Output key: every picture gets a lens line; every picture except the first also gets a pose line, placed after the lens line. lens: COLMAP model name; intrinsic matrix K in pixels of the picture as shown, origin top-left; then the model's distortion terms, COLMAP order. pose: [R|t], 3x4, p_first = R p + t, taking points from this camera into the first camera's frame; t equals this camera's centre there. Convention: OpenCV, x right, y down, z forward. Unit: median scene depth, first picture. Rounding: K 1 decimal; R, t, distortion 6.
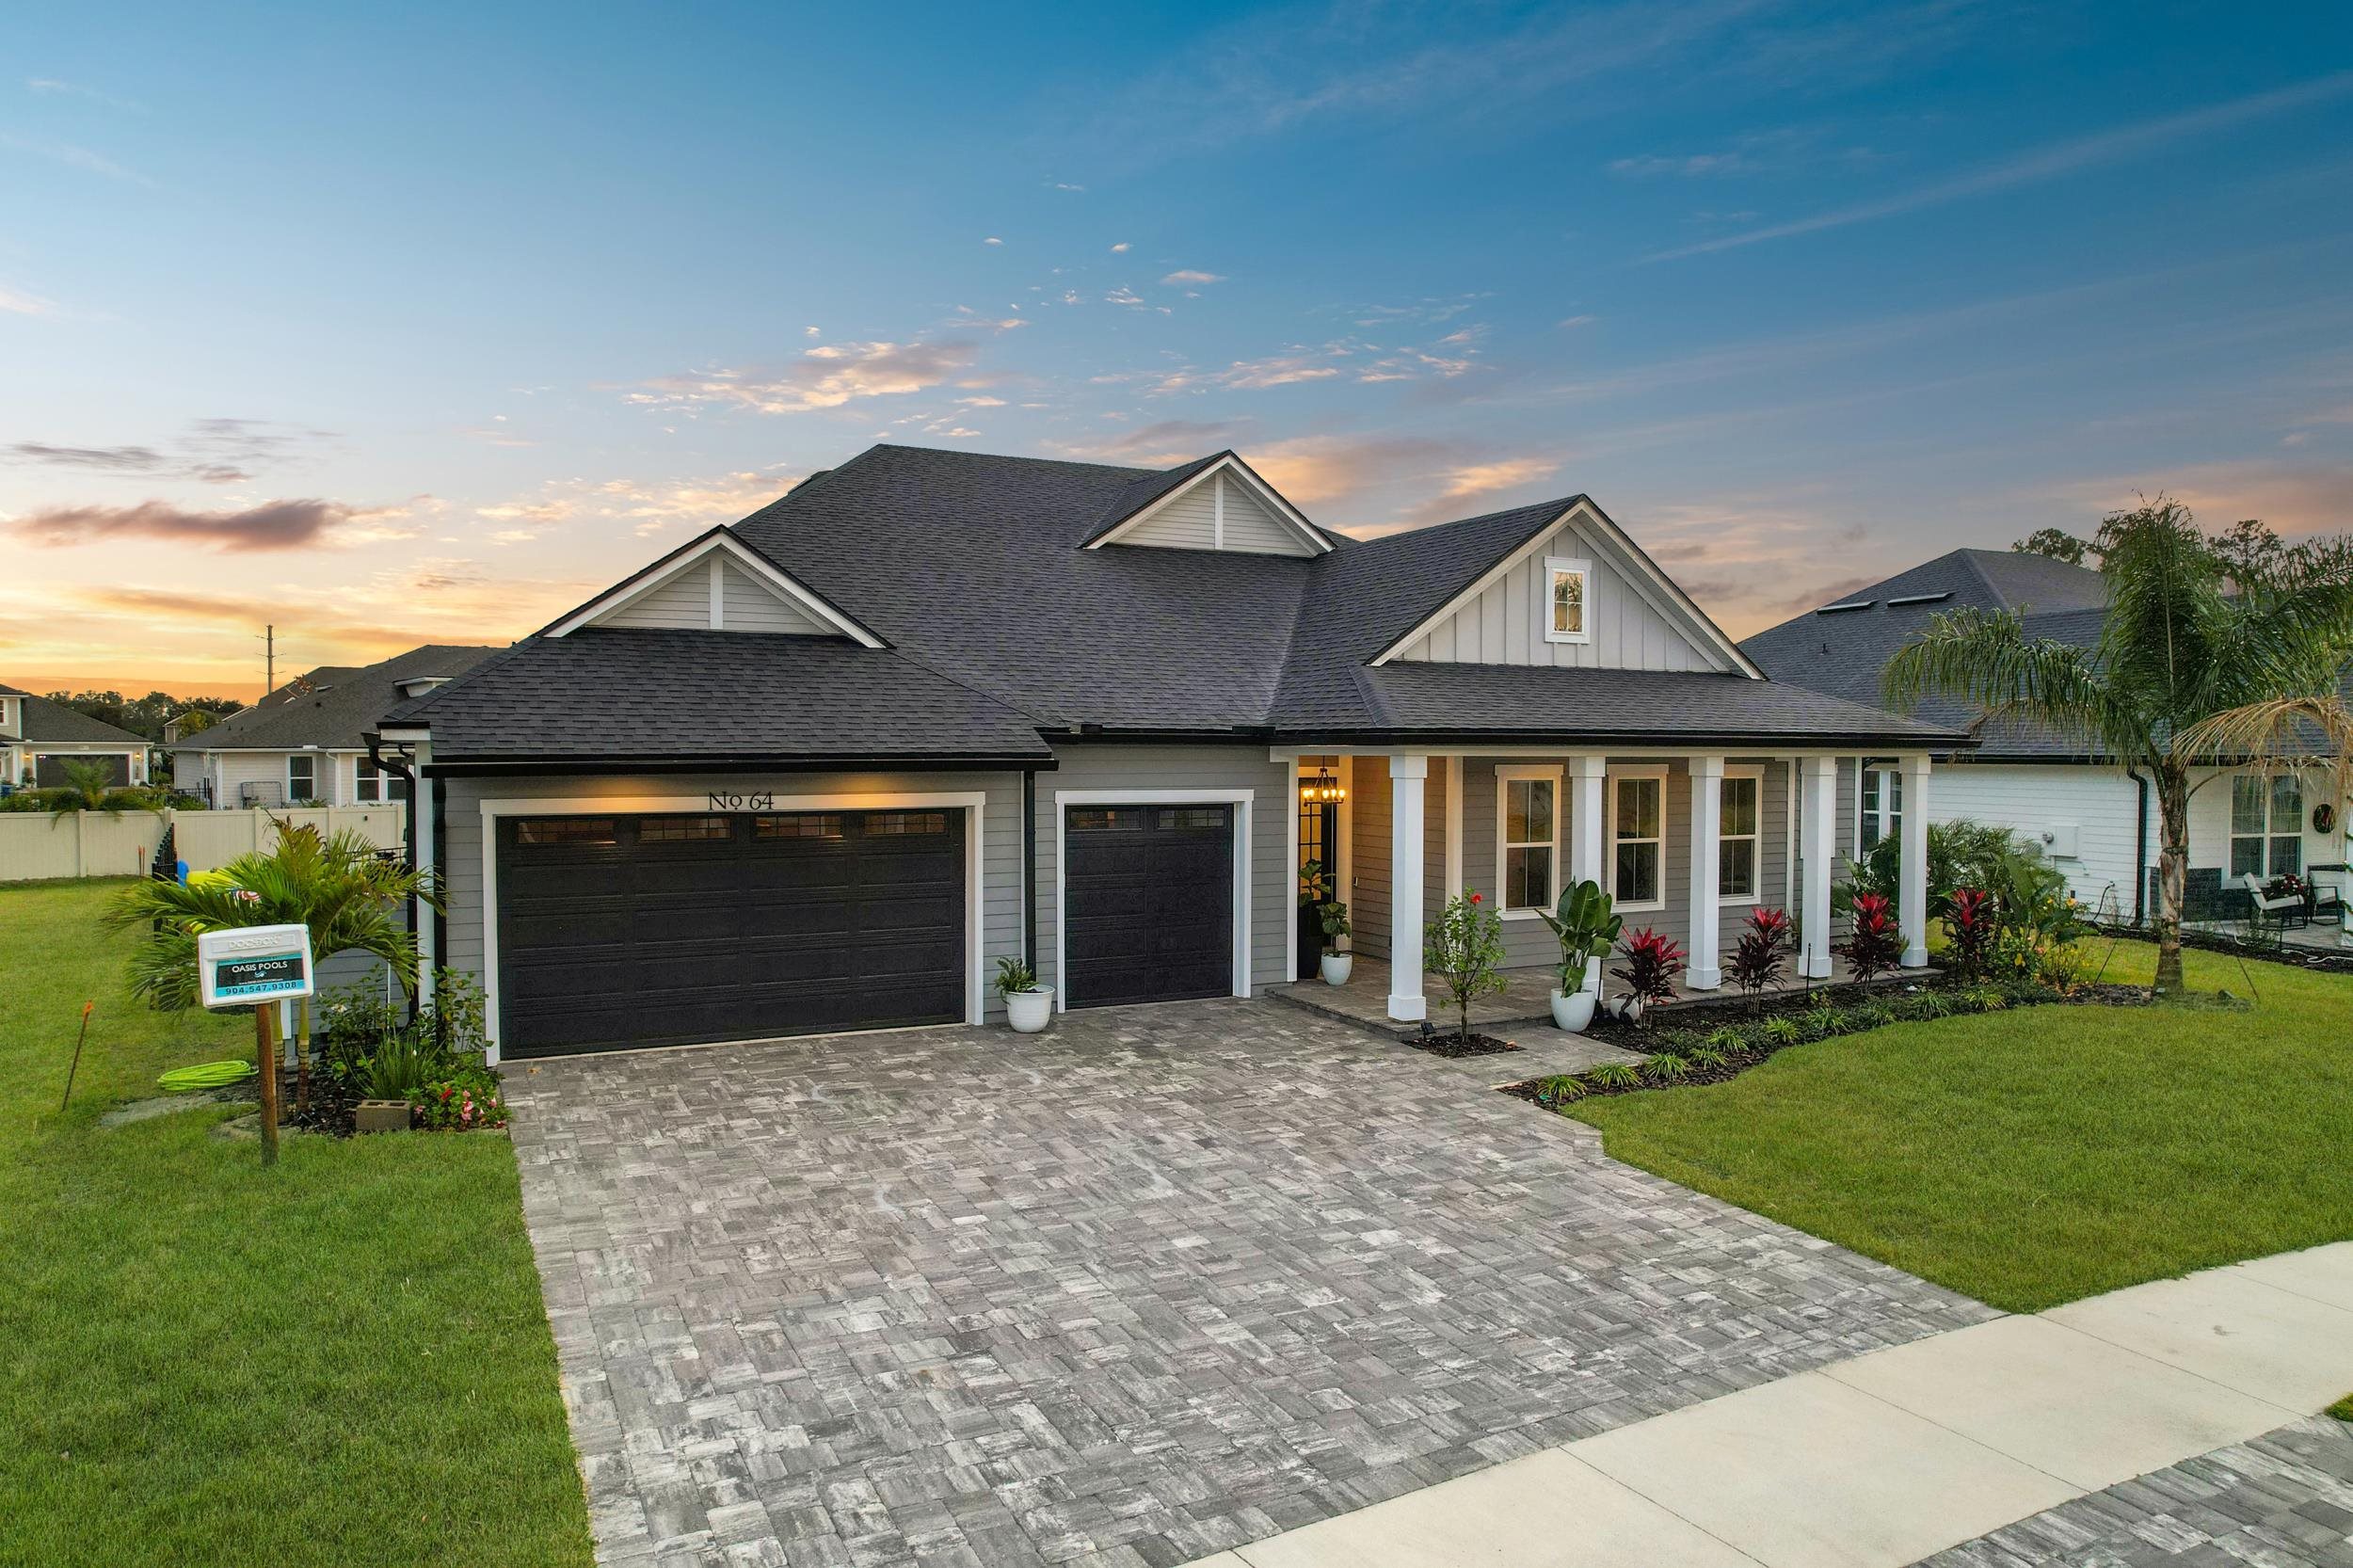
lens RADIAL K [[1507.6, 0, 1186.3], [0, 1507.6, 791.0], [0, 0, 1]] dist [-0.089465, 0.083257]
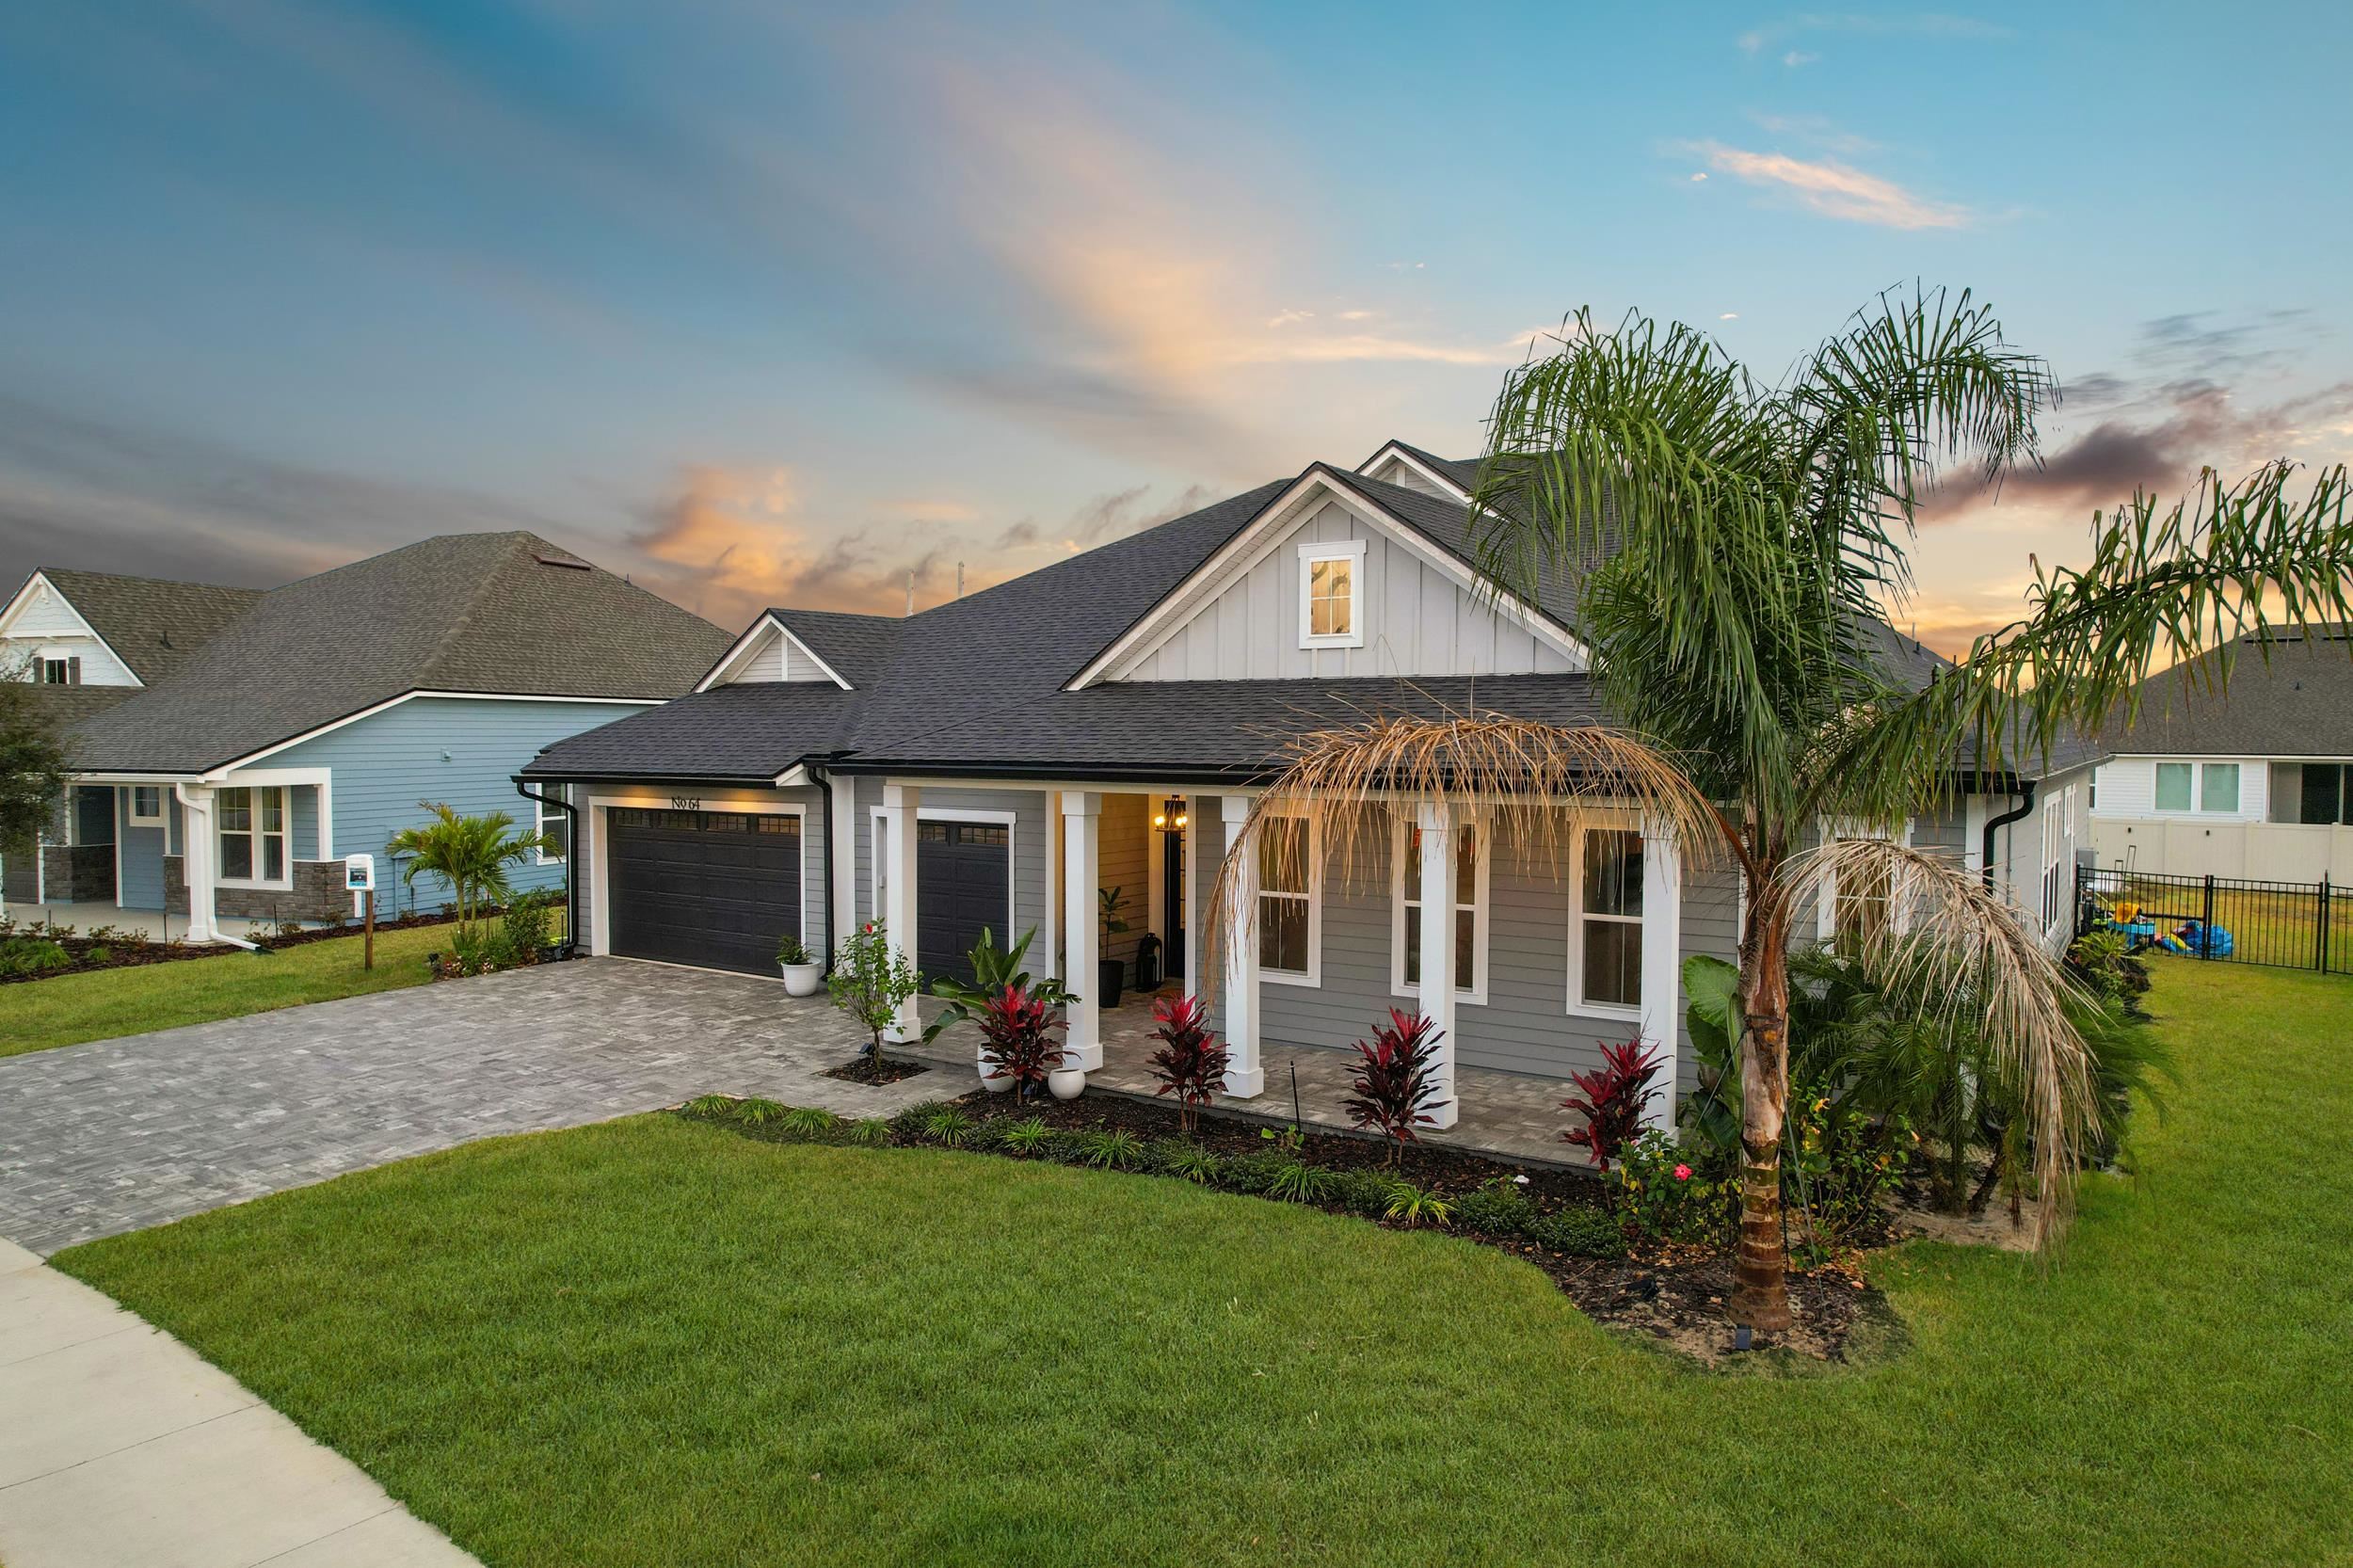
lens RADIAL K [[1507.6, 0, 1186.3], [0, 1507.6, 791.0], [0, 0, 1]] dist [-0.089465, 0.083257]
pose [[0.482716, 0.032669, -0.875167, 1.627555], [-0.026009, 0.999398, 0.022960, -0.068926], [0.875391, 0.011679, 0.483275, 0.961713]]
